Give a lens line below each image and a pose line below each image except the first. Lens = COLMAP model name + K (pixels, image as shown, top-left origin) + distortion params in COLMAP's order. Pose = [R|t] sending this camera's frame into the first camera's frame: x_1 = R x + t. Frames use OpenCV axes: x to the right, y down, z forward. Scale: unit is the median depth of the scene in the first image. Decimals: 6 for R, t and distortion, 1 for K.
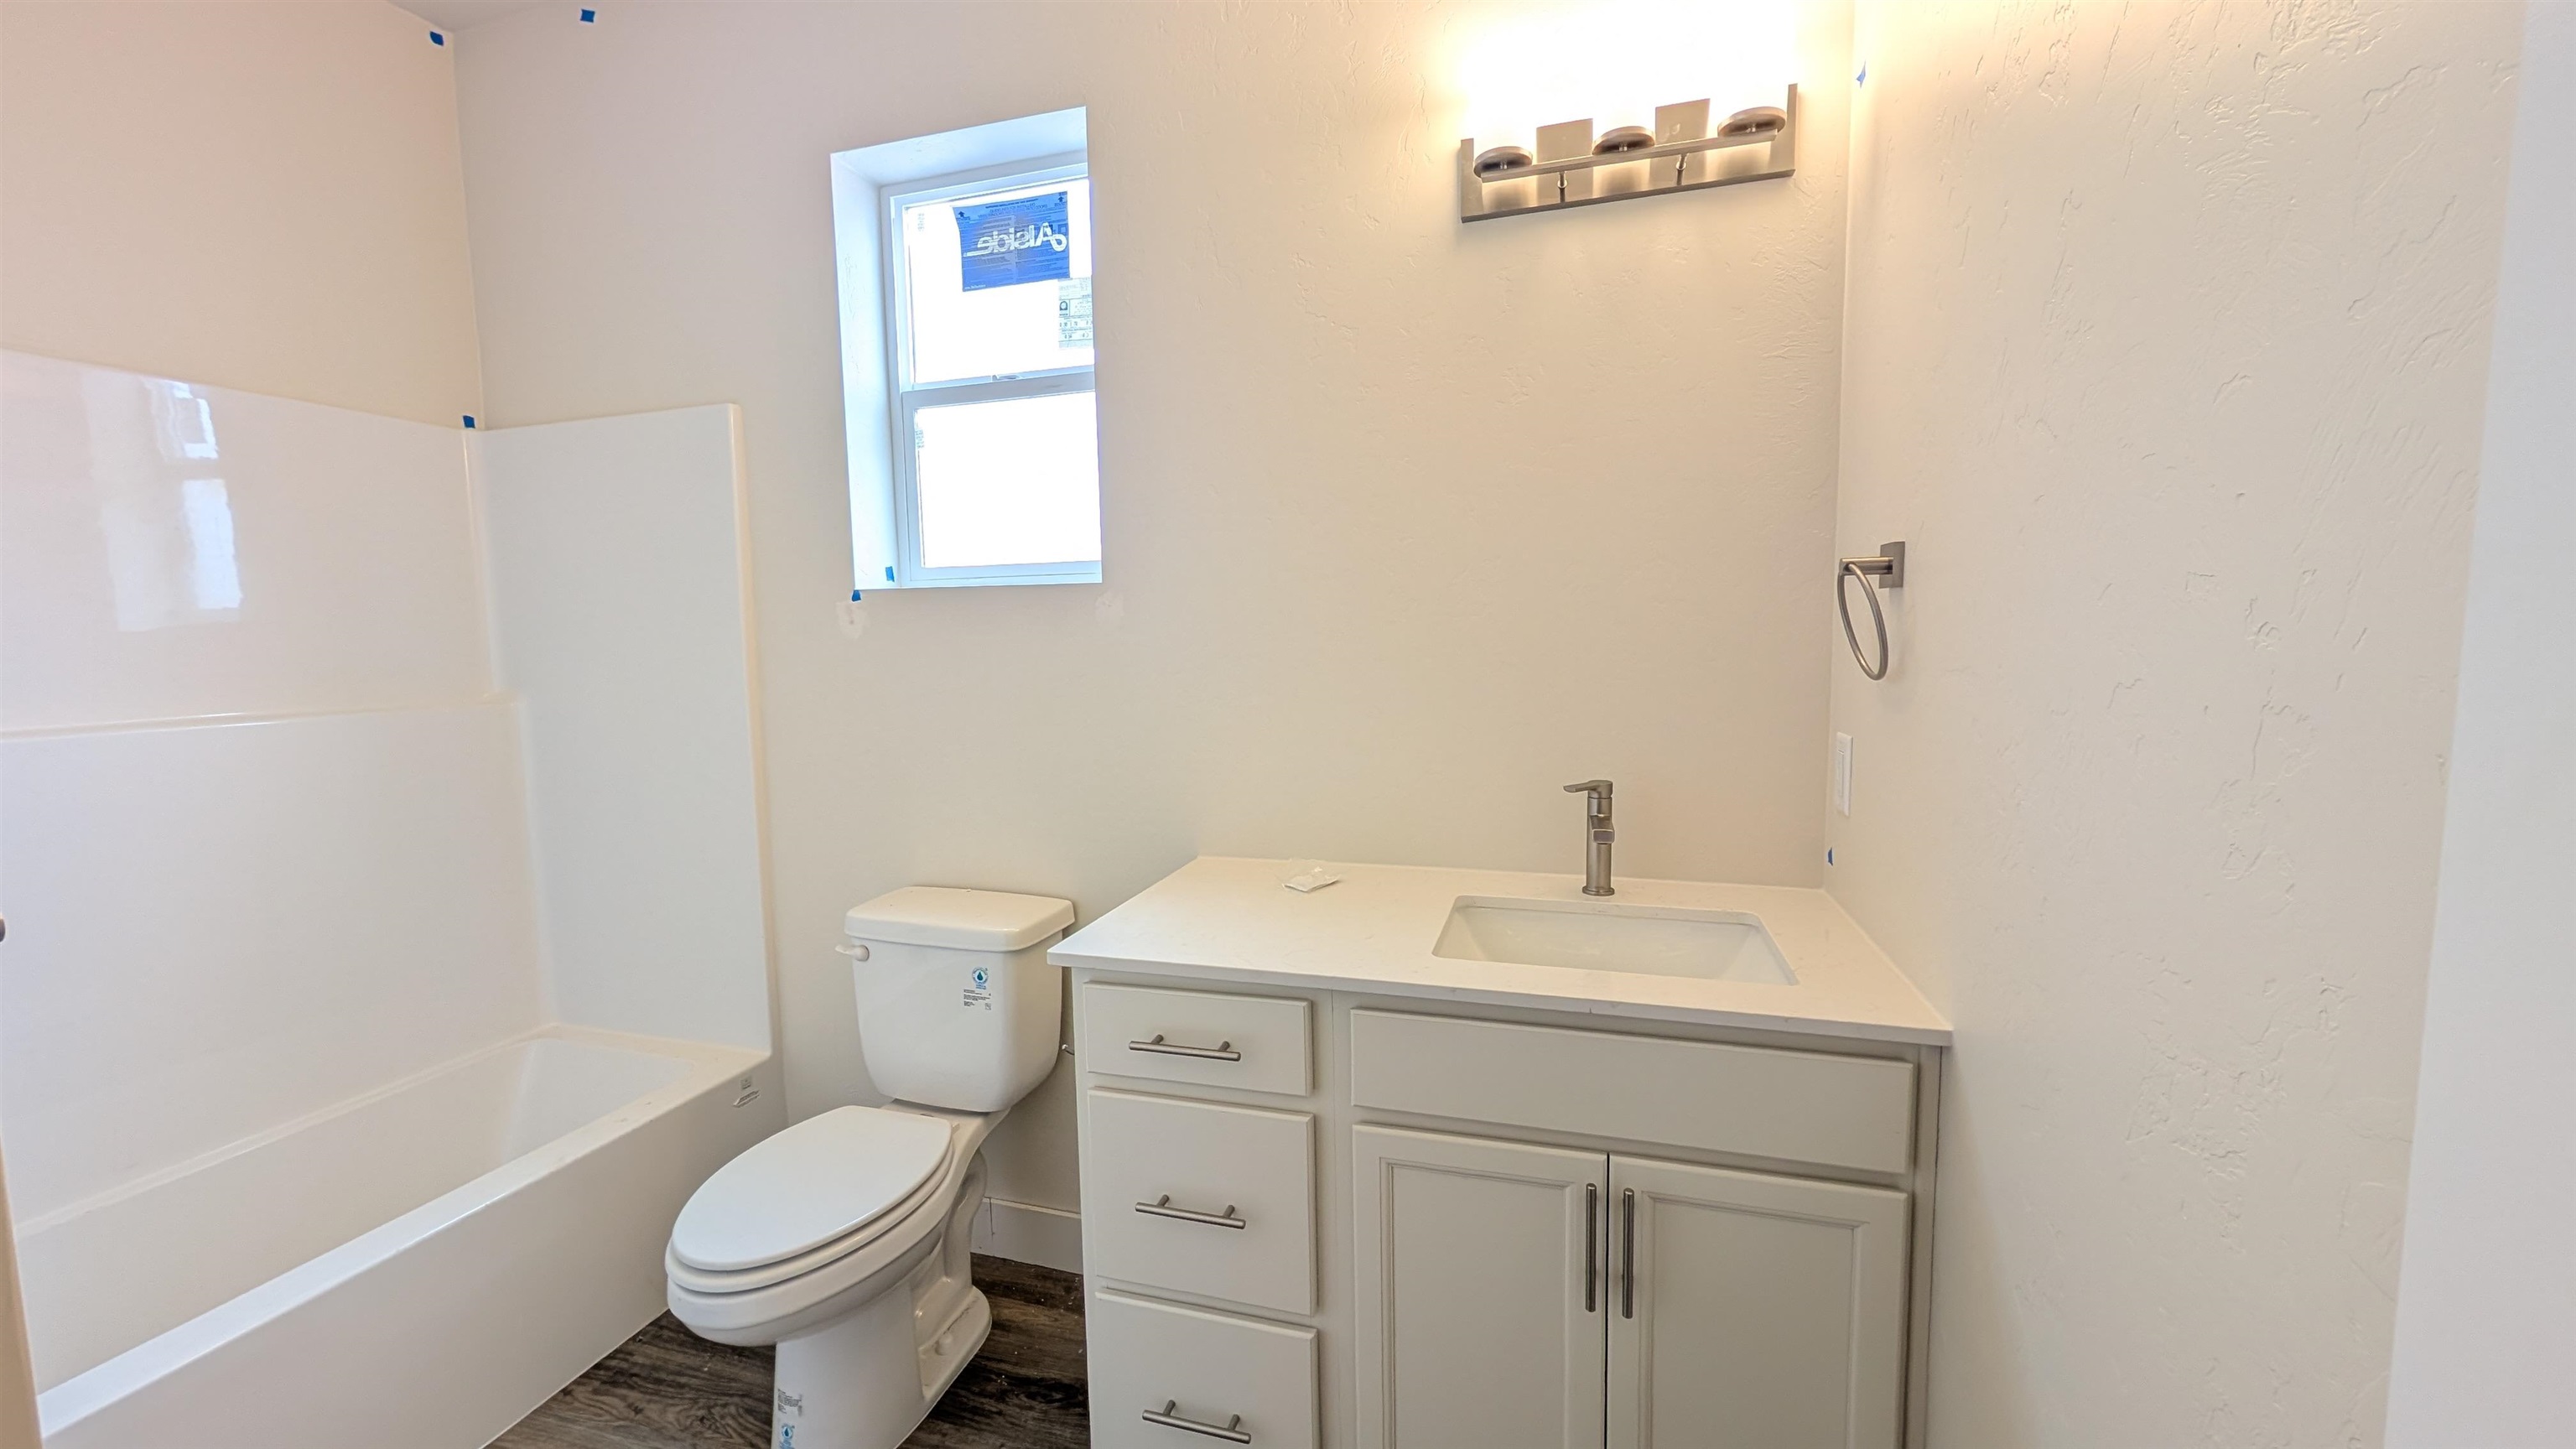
lens RADIAL K [[847.6, 0, 1293.3], [0, 847.6, 768.9], [0, 0, 1]] dist [0.000130, 0.000011]
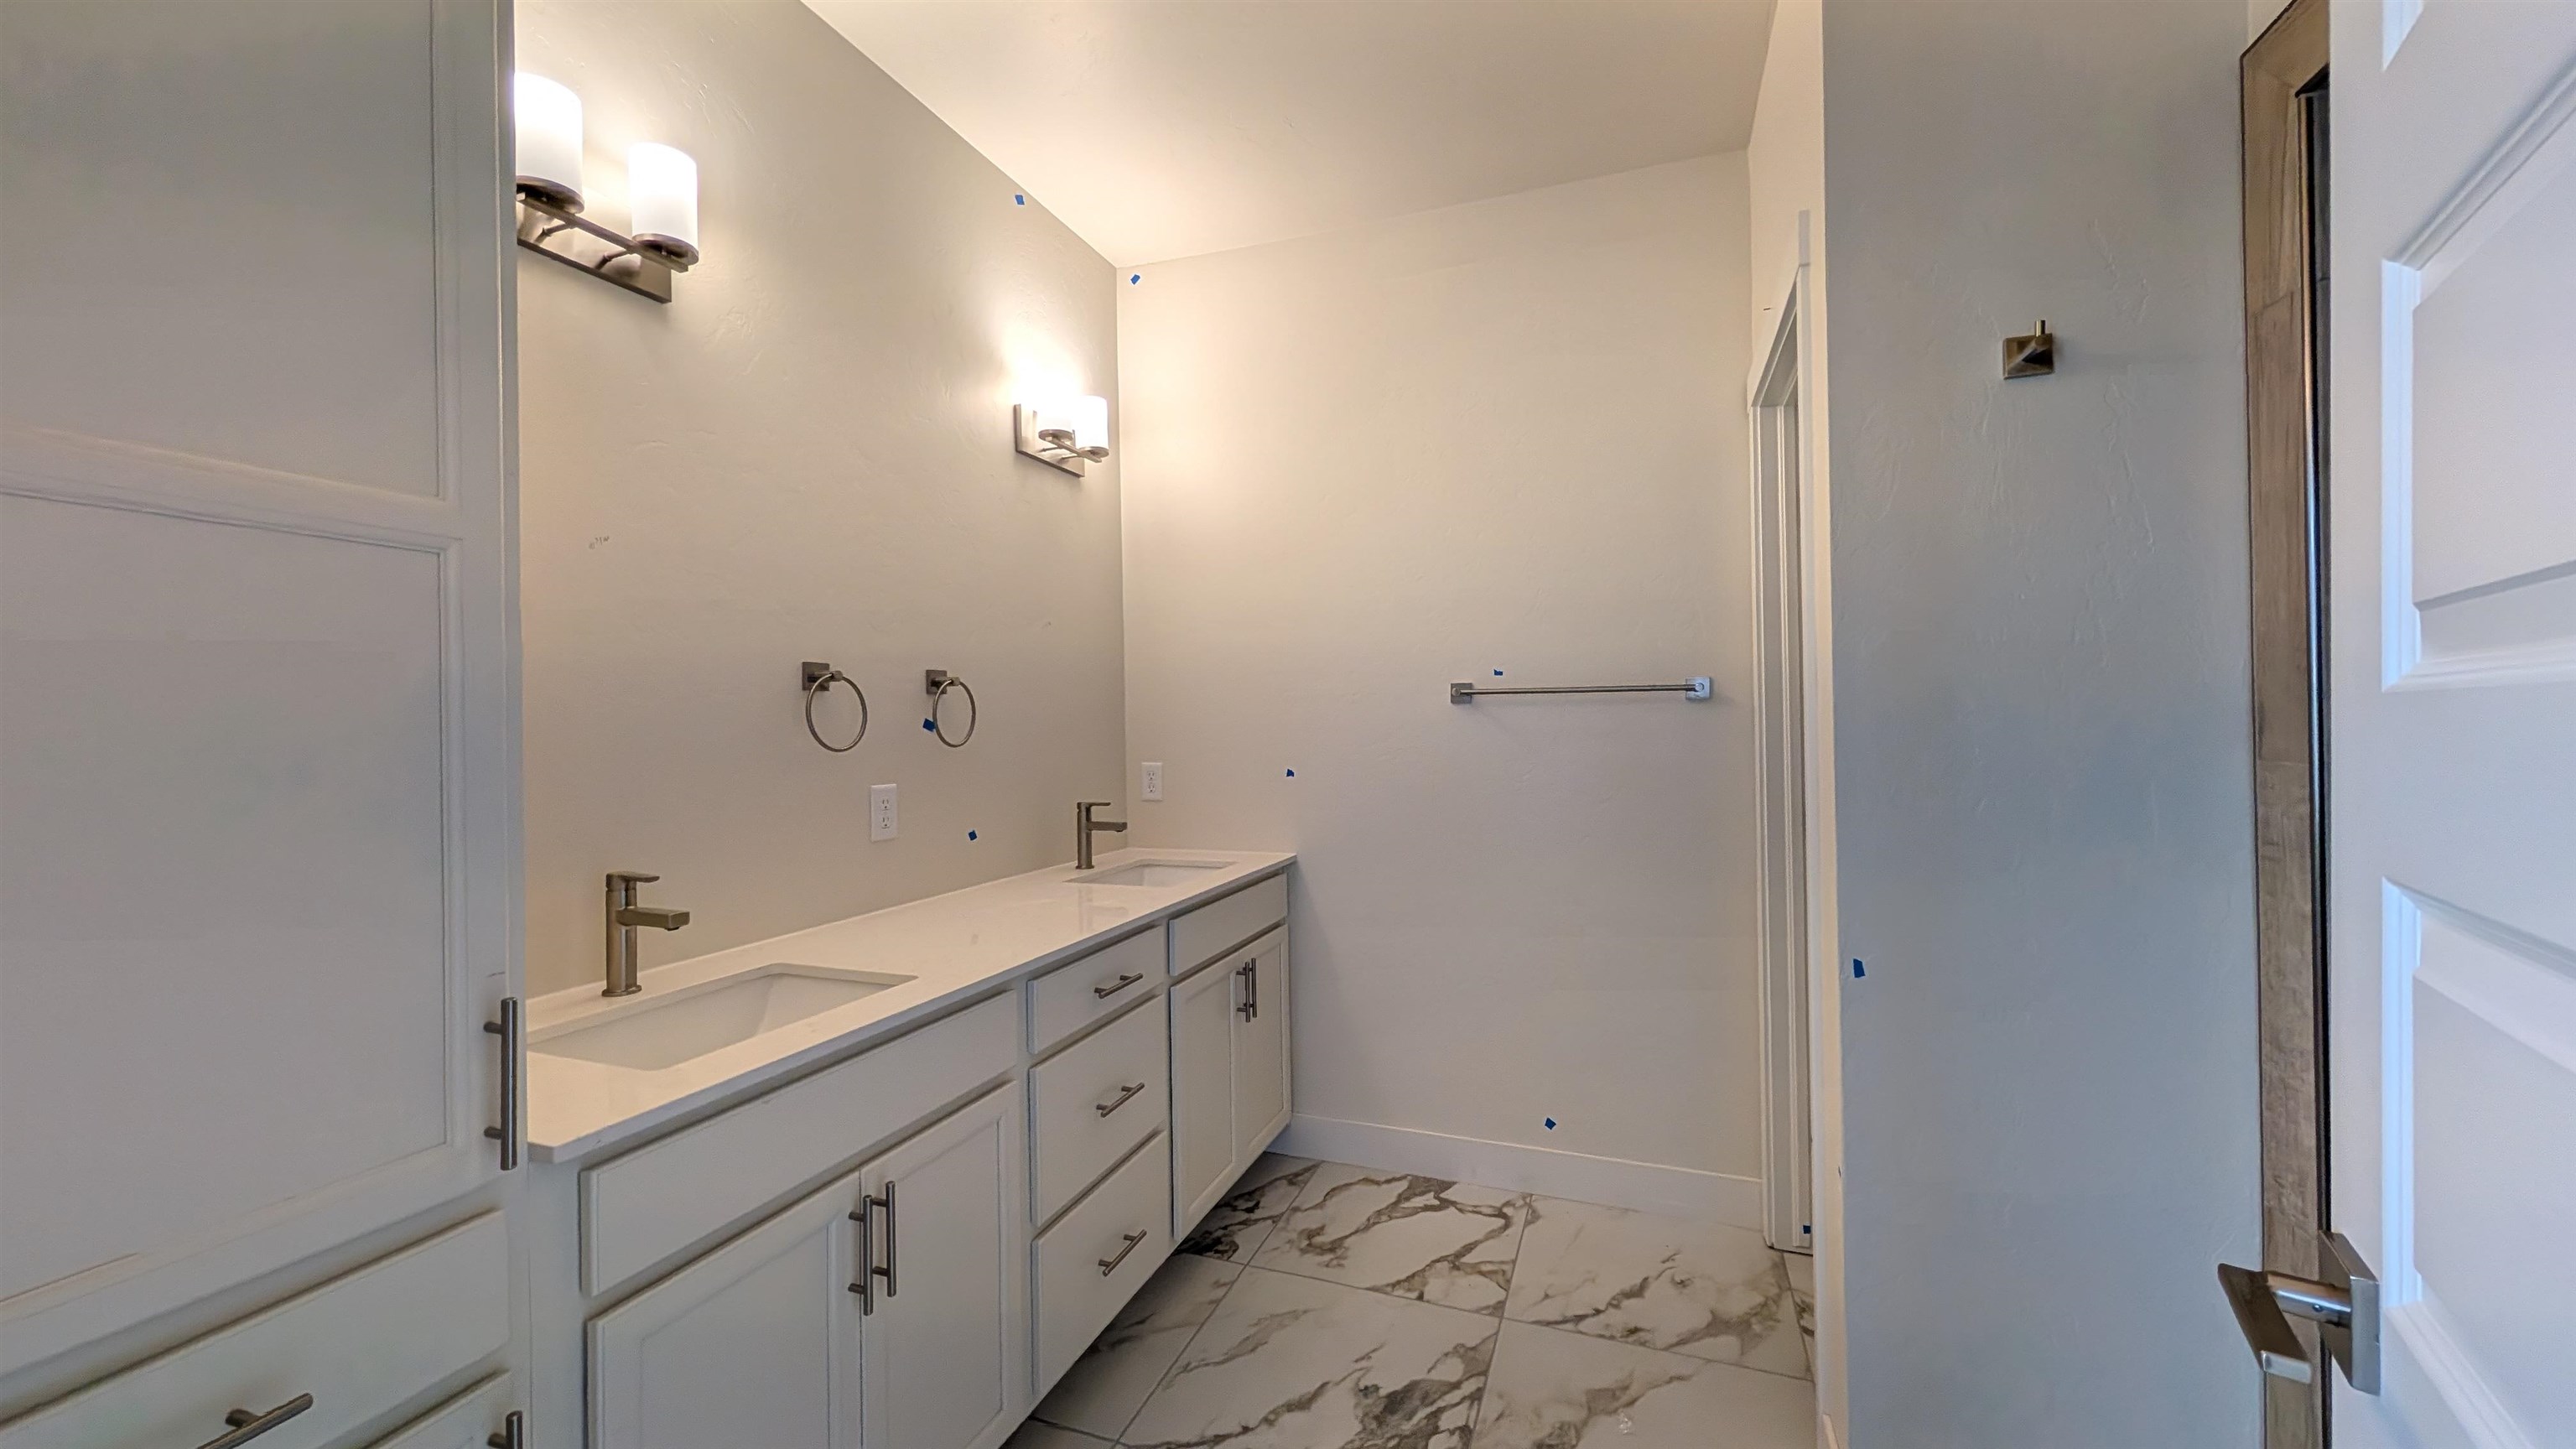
lens RADIAL K [[957.8, 0, 1288.0], [0, 957.8, 724.5], [0, 0, 1]] dist [0.000882, 0.000111]
pose [[0.100152, 0.004149, 0.994963, -1.066326], [0.143563, 0.989467, -0.018577, -0.028480], [-0.984560, 0.144700, 0.098502, 0.288003]]
